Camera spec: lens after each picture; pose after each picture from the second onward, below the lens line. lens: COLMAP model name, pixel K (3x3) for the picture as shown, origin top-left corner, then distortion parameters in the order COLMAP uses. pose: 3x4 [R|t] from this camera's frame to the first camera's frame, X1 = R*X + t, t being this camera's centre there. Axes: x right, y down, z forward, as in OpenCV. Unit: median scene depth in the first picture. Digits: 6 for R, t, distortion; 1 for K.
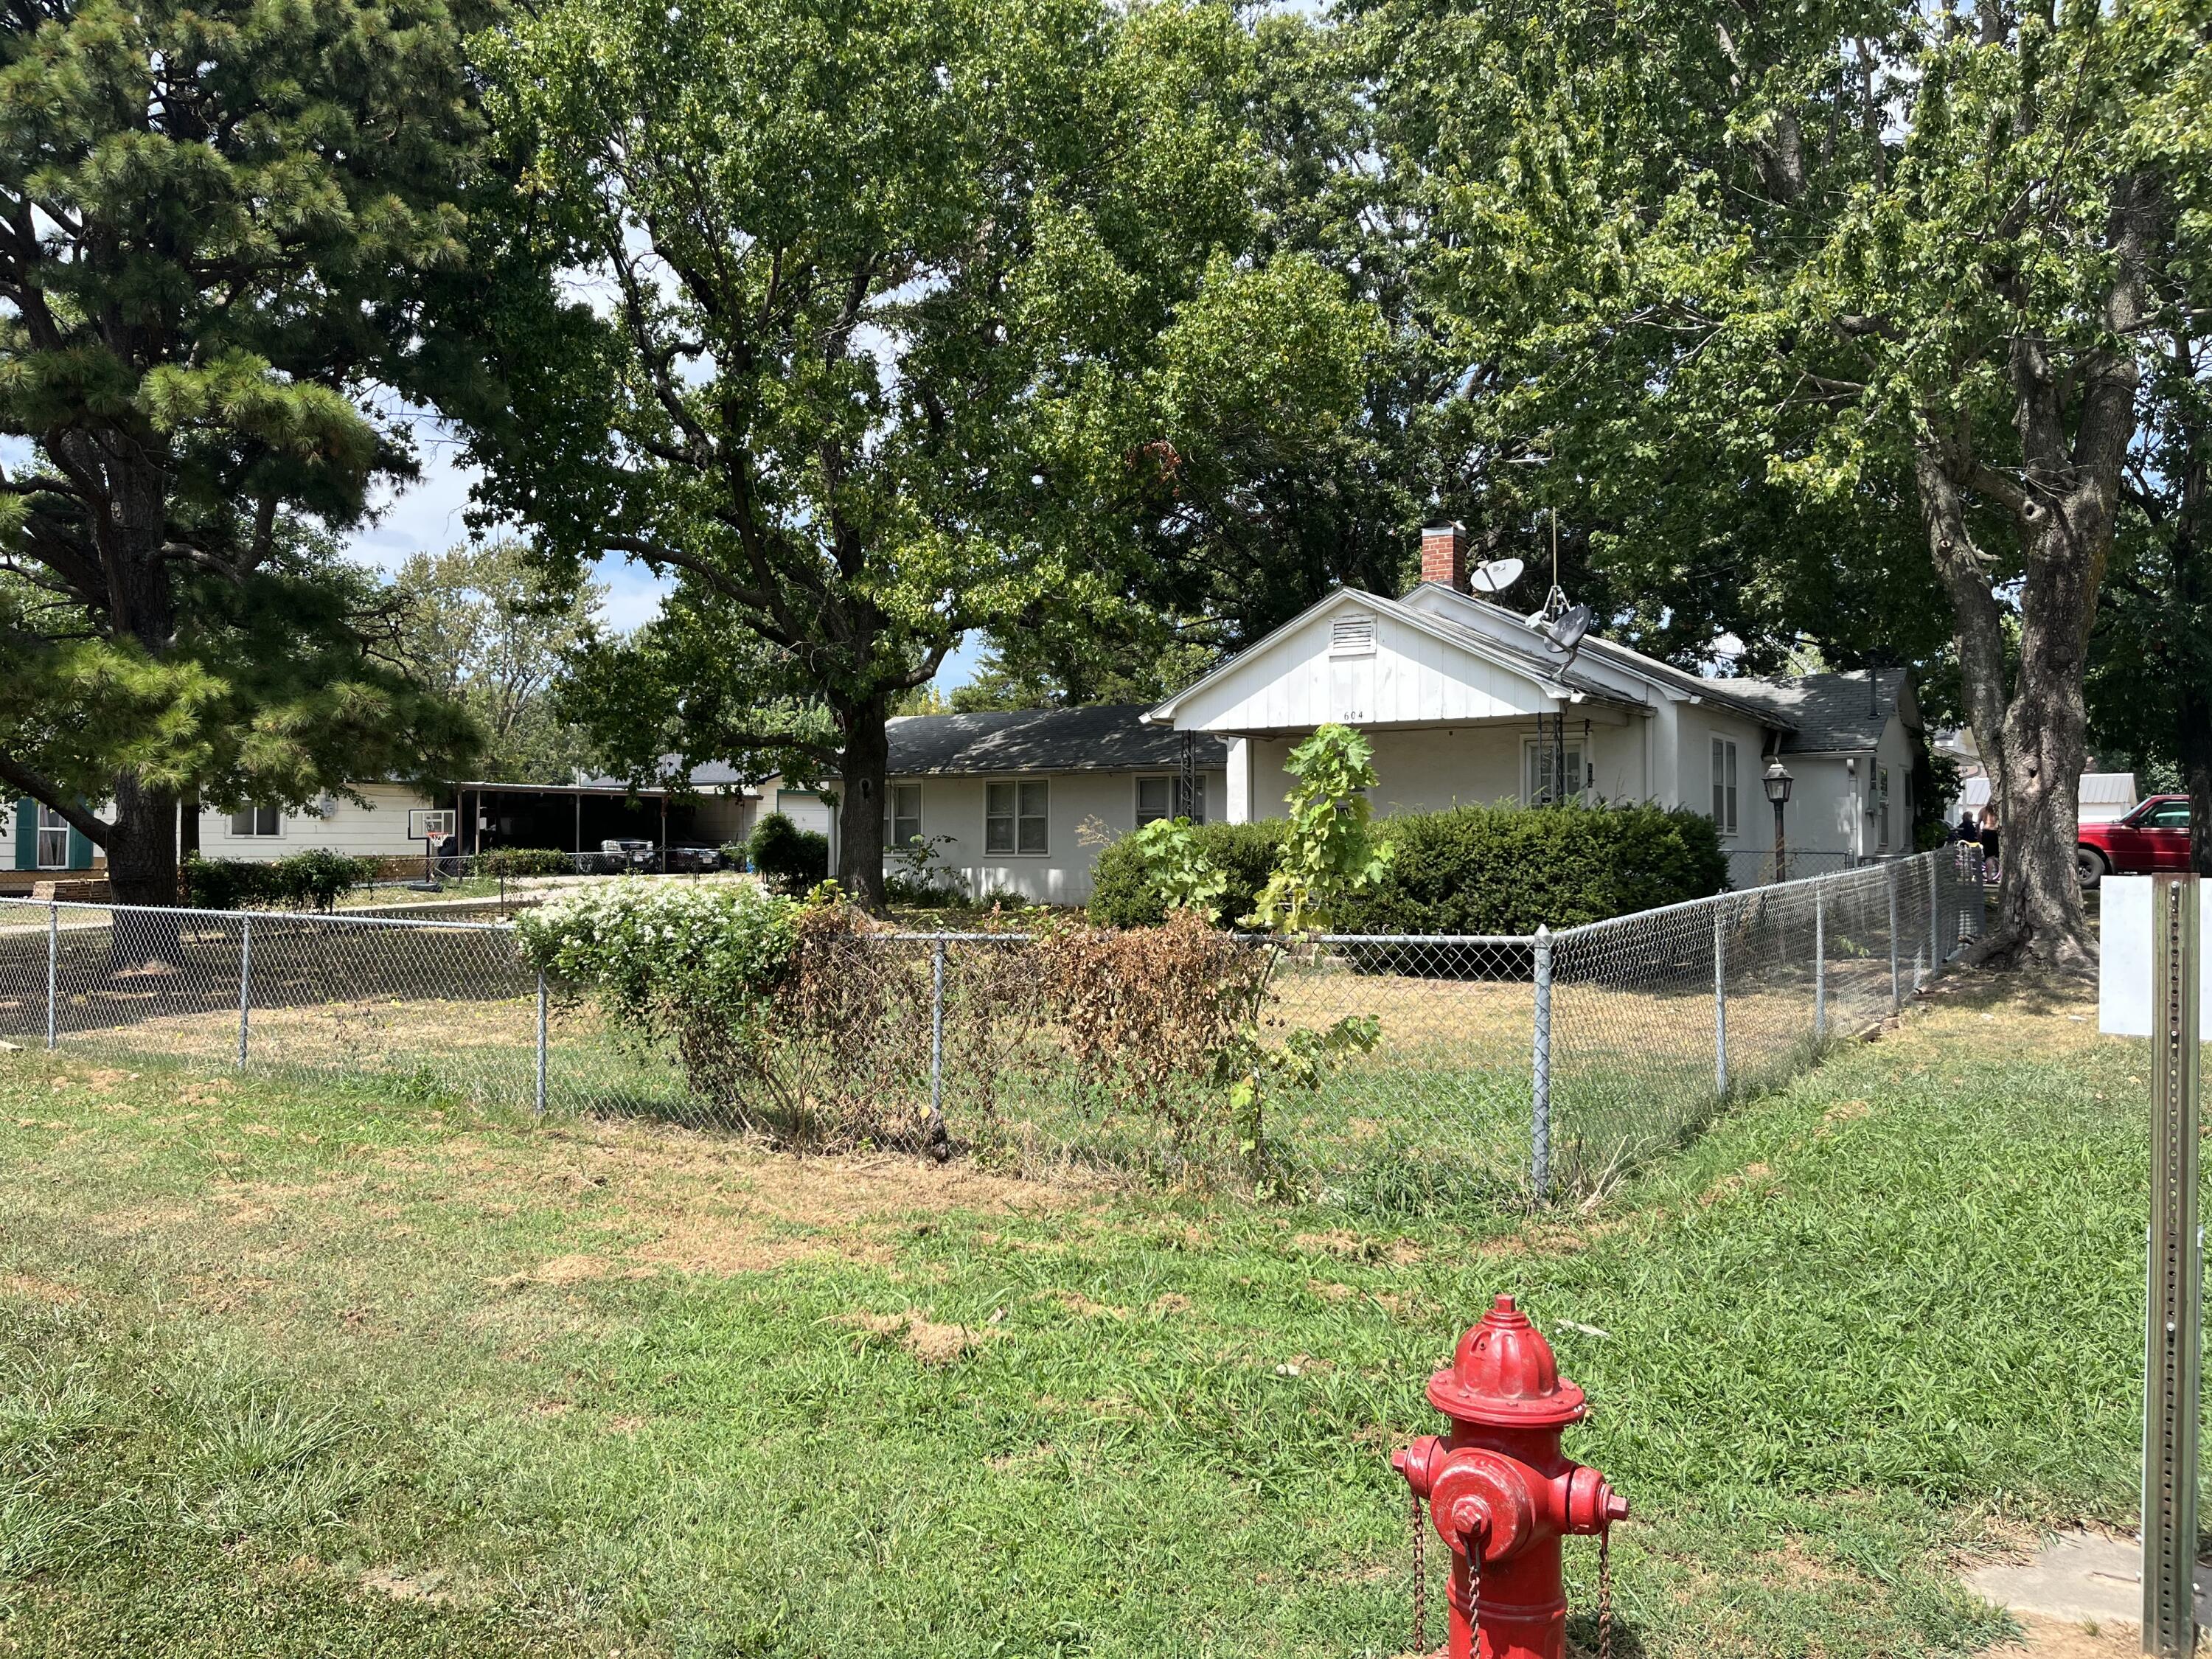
lens RADIAL K [[1646.3, 0, 1106.0], [0, 1646.3, 829.5], [0, 0, 1]] dist [0.004671, 0.000260]
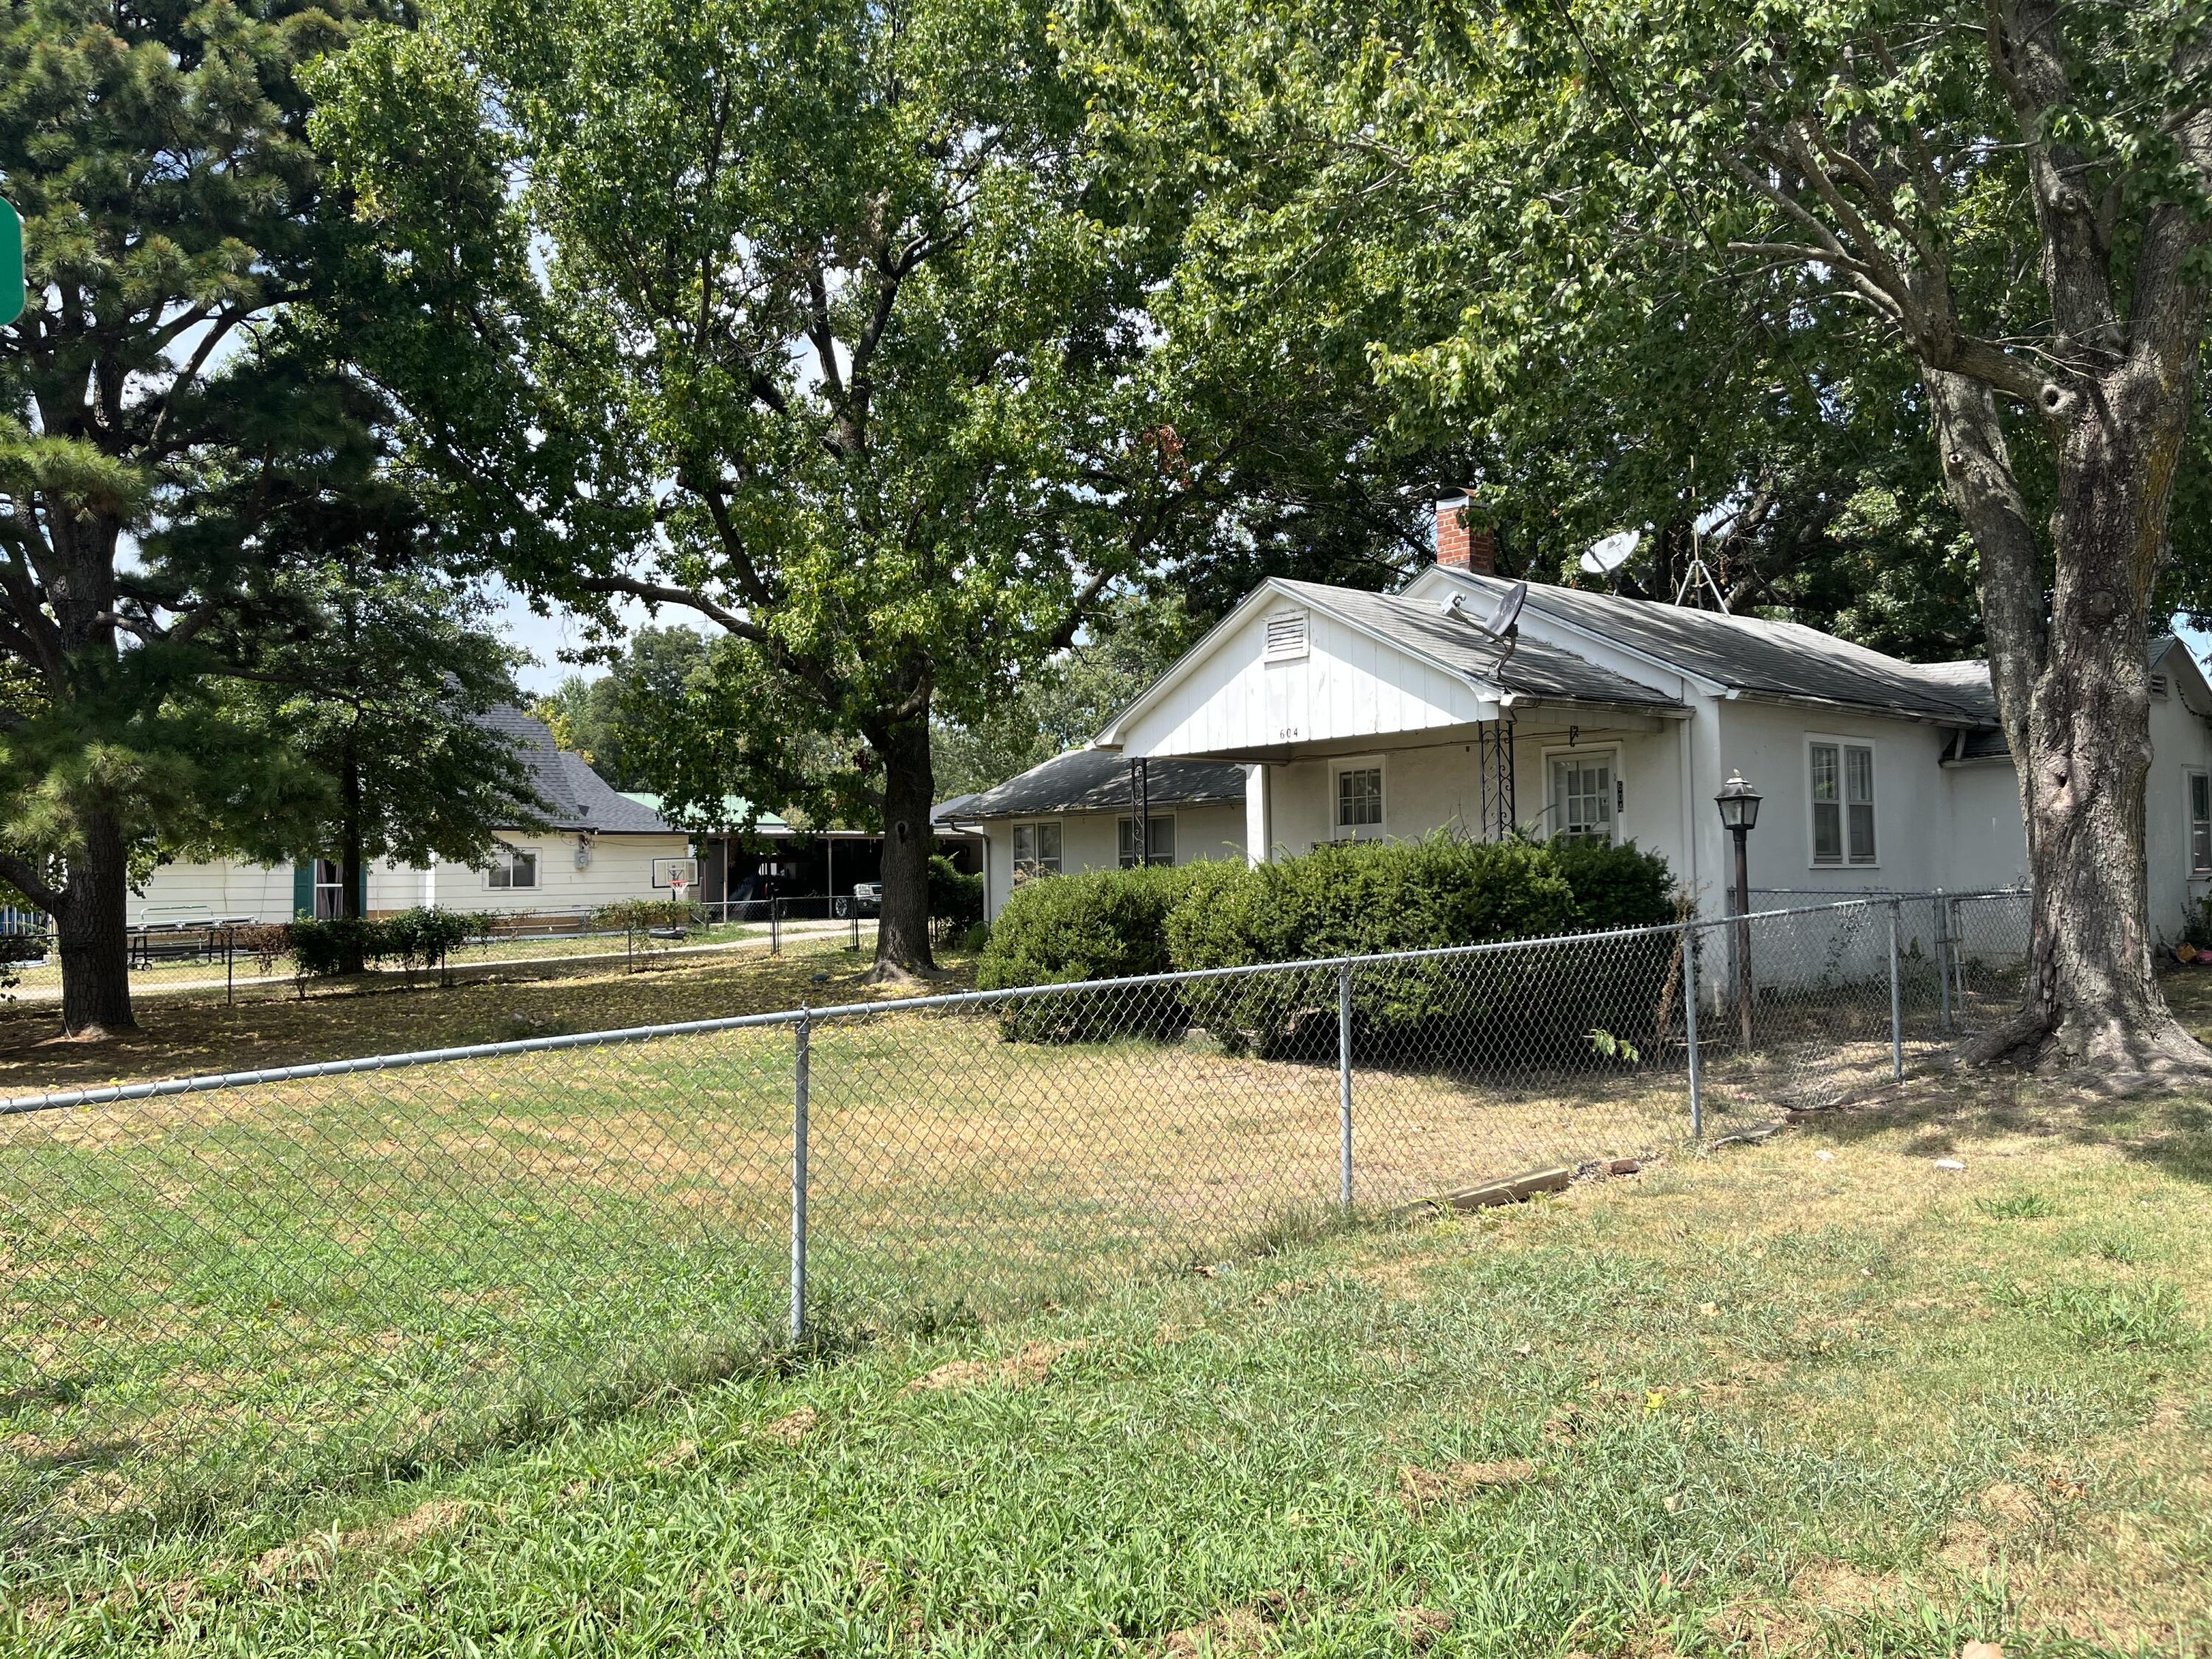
lens RADIAL K [[1665.9, 0, 1106.0], [0, 1665.9, 829.5], [0, 0, 1]] dist [0.033528, -0.048682]
pose [[0.961799, -0.025547, -0.272562, 0.349374], [0.020693, 0.999572, -0.020670, -0.007332], [0.272974, 0.014241, 0.961916, 0.212921]]
